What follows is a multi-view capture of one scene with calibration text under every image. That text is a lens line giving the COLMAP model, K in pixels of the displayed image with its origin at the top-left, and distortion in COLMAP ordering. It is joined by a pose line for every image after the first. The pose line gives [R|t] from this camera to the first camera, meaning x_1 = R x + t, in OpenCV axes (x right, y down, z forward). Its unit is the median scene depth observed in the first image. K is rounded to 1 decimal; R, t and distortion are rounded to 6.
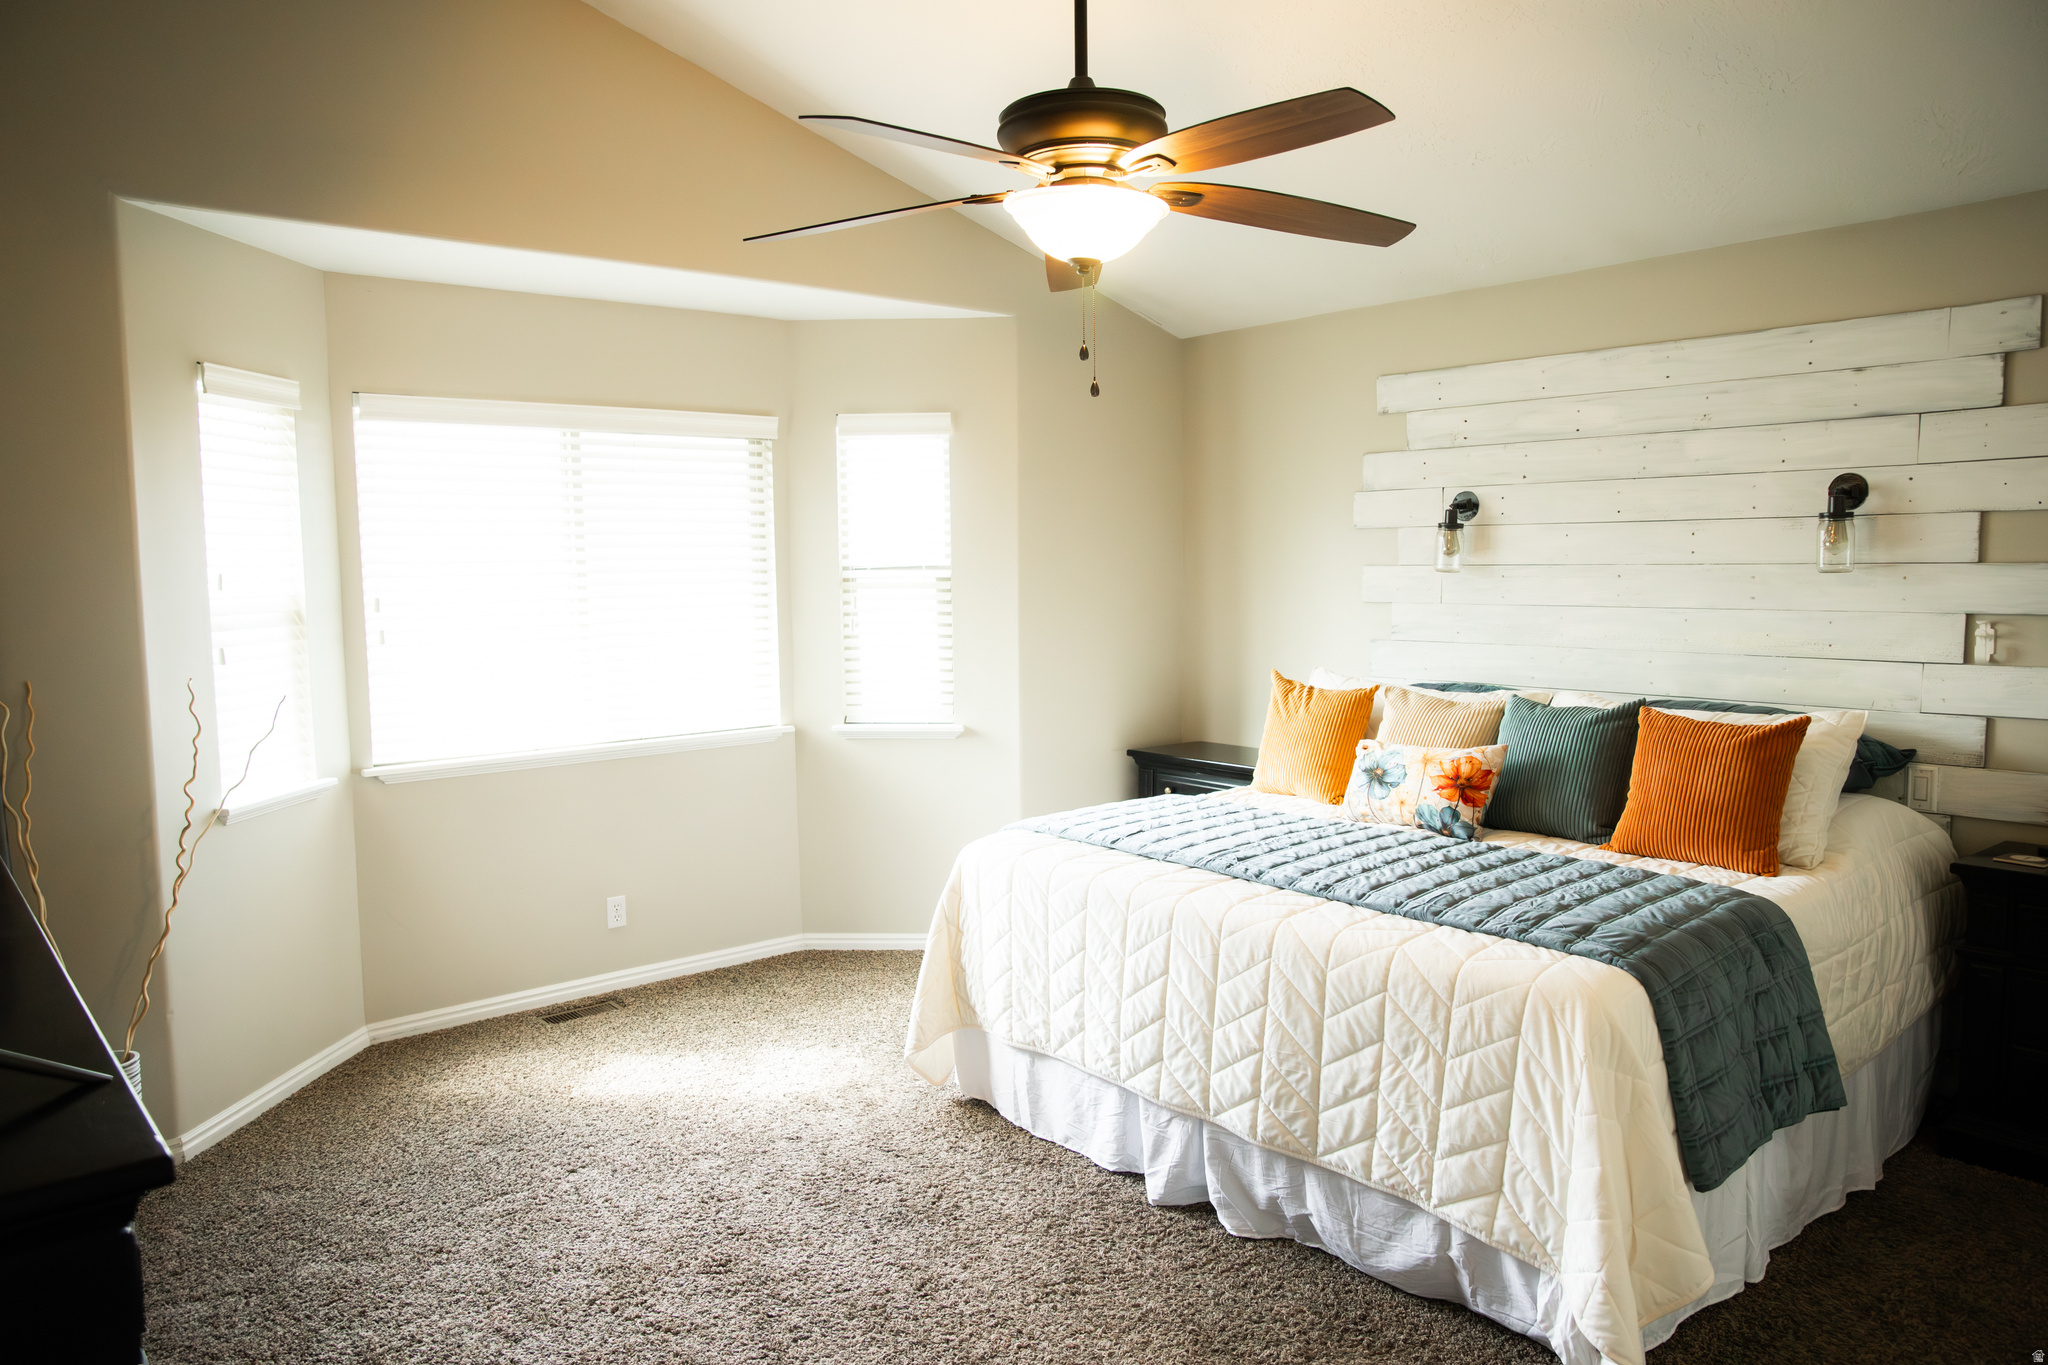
lens RADIAL K [[1380.3, 0, 1021.5], [0, 1380.3, 681.6], [0, 0, 1]] dist [-0.069538, 0.065332]
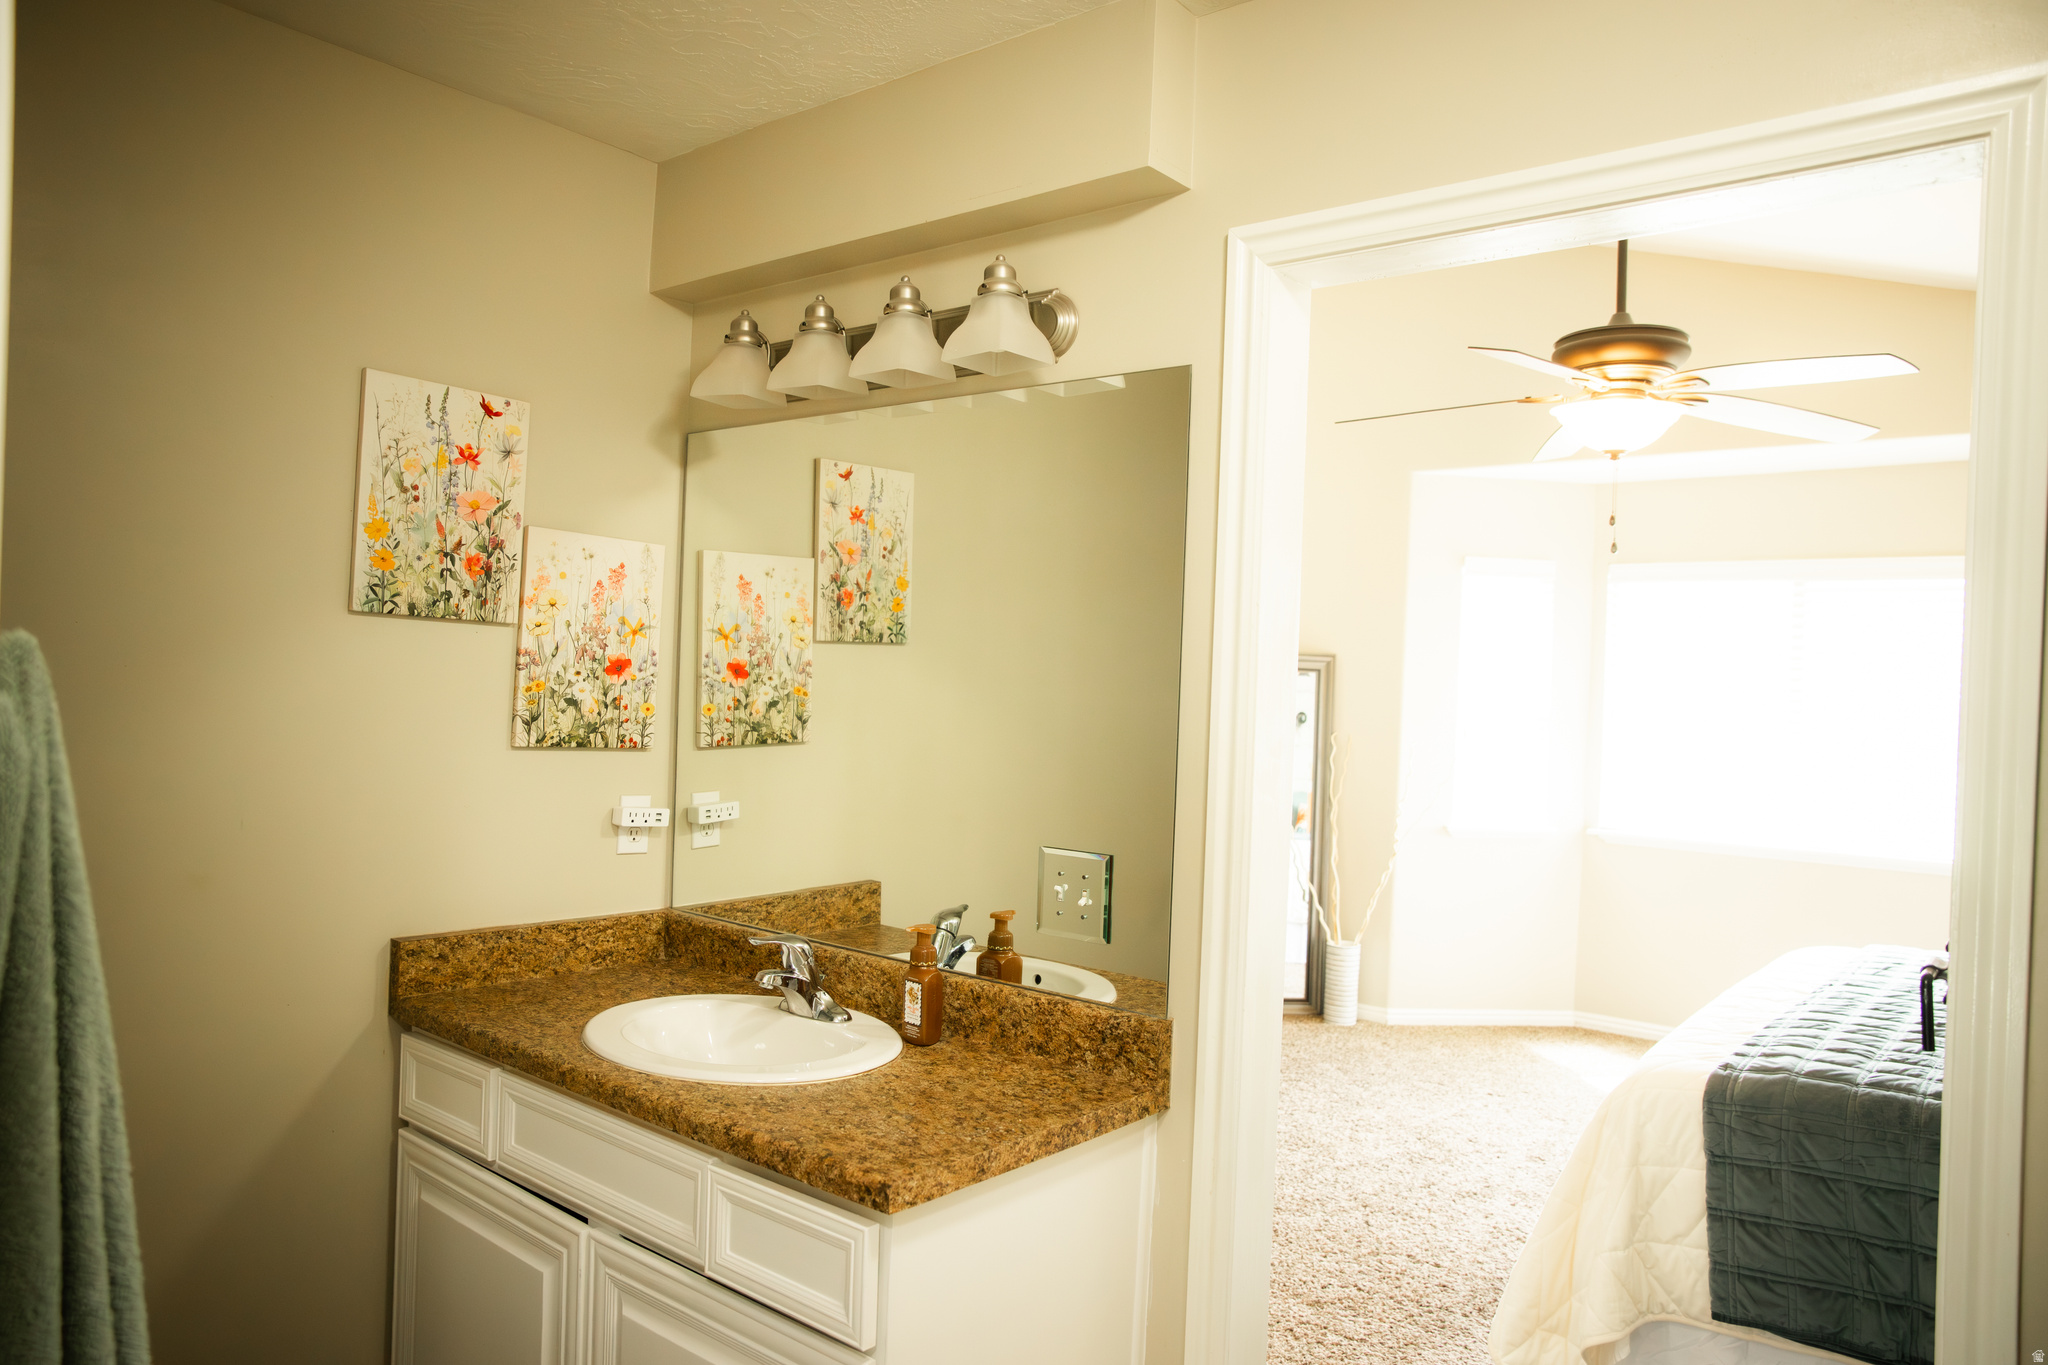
lens RADIAL K [[1380.3, 0, 1024.5], [0, 1380.3, 679.8], [0, 0, 1]] dist [-0.069538, 0.065332]
pose [[0.178176, 0.021764, -0.983758, 0.955843], [-0.131601, 0.991301, -0.001904, -0.010146], [0.975159, 0.129803, 0.179490, 0.188497]]
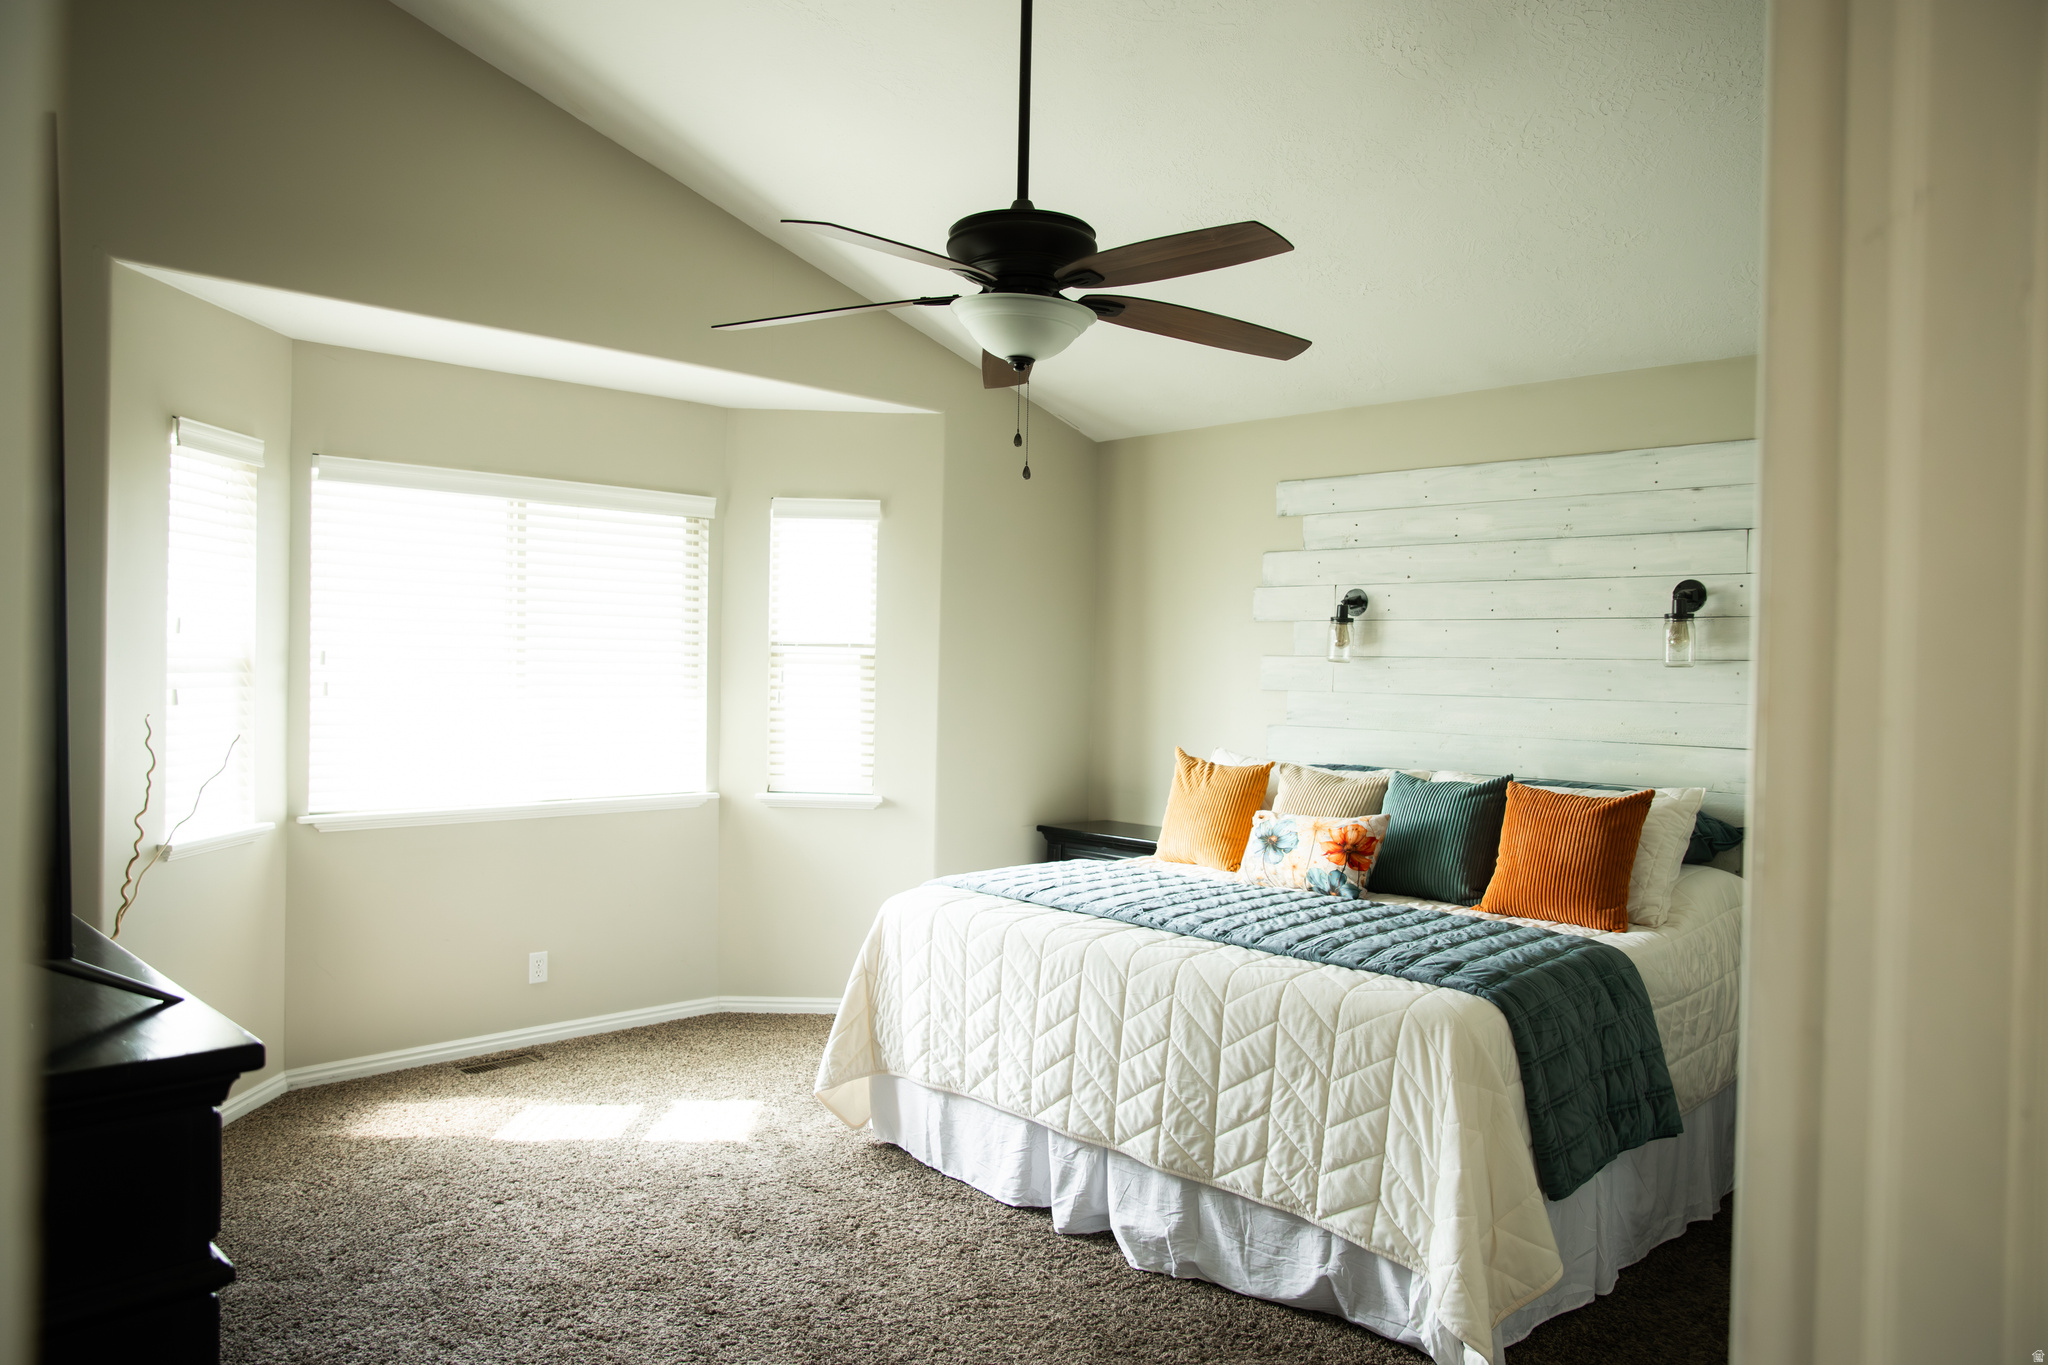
lens RADIAL K [[1380.3, 0, 1022.4], [0, 1380.3, 680.1], [0, 0, 1]] dist [-0.069538, 0.065332]
pose [[0.996994, 0.031454, 0.070805, -0.018925], [-0.025872, 0.996585, -0.078416, 0.033863], [-0.073030, 0.076348, 0.994403, -0.078340]]
